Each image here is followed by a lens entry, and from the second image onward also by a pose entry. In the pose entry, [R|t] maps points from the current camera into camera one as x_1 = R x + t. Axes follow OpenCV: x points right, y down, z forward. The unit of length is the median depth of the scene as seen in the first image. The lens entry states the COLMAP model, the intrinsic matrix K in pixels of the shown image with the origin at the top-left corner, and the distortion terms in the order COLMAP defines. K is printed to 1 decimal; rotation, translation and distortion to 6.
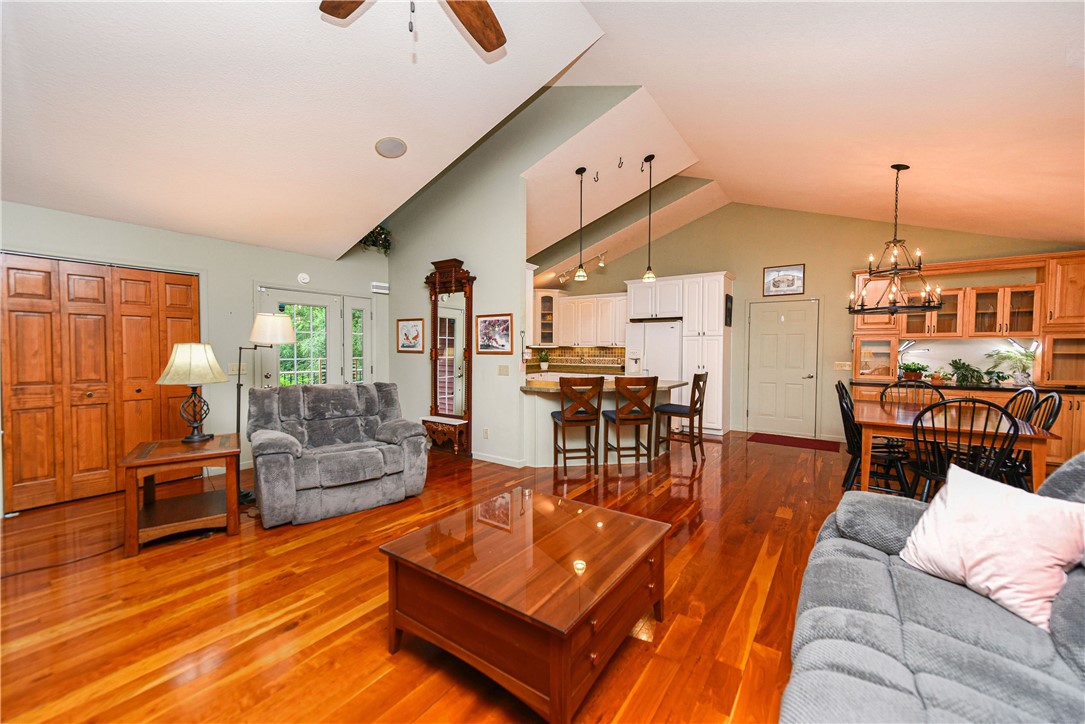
lens RADIAL K [[426.3, 0, 548.2], [0, 426.3, 361.1], [0, 0, 1]] dist [0.010769, 0.000146]
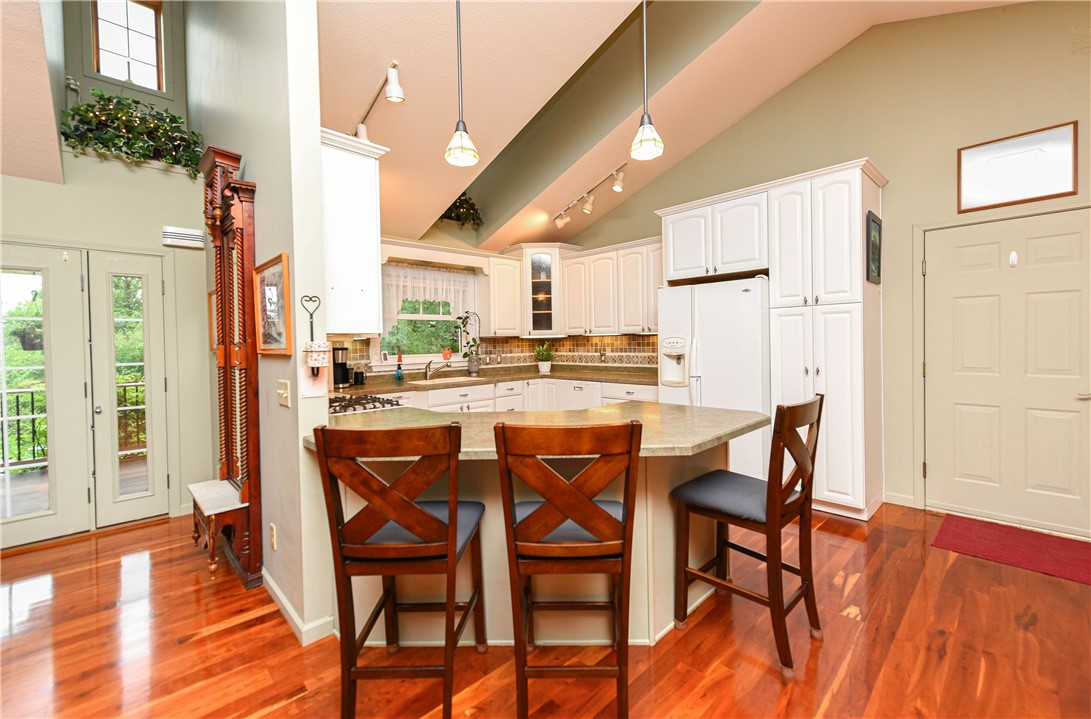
lens RADIAL K [[455.2, 0, 560.2], [0, 455.2, 347.7], [0, 0, 1]] dist [0.003670, 0.000381]
pose [[0.983572, -0.019454, -0.179463, 0.176510], [0.017071, 0.999745, -0.014815, -0.009259], [0.179705, 0.011508, 0.983653, 0.457574]]
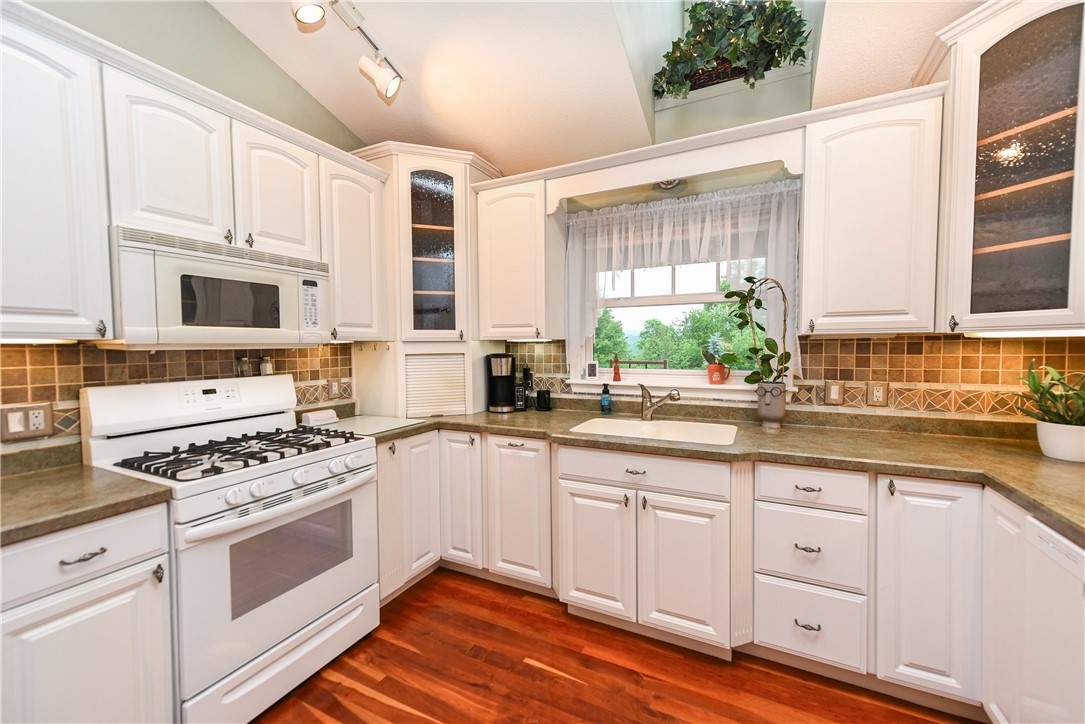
lens RADIAL K [[426.3, 0, 548.2], [0, 426.3, 361.1], [0, 0, 1]] dist [0.010769, 0.000146]
pose [[0.144201, 0.035074, -0.988927, 0.177382], [-0.019211, 0.999283, 0.032640, -0.031430], [0.989362, 0.014291, 0.144771, 1.002795]]
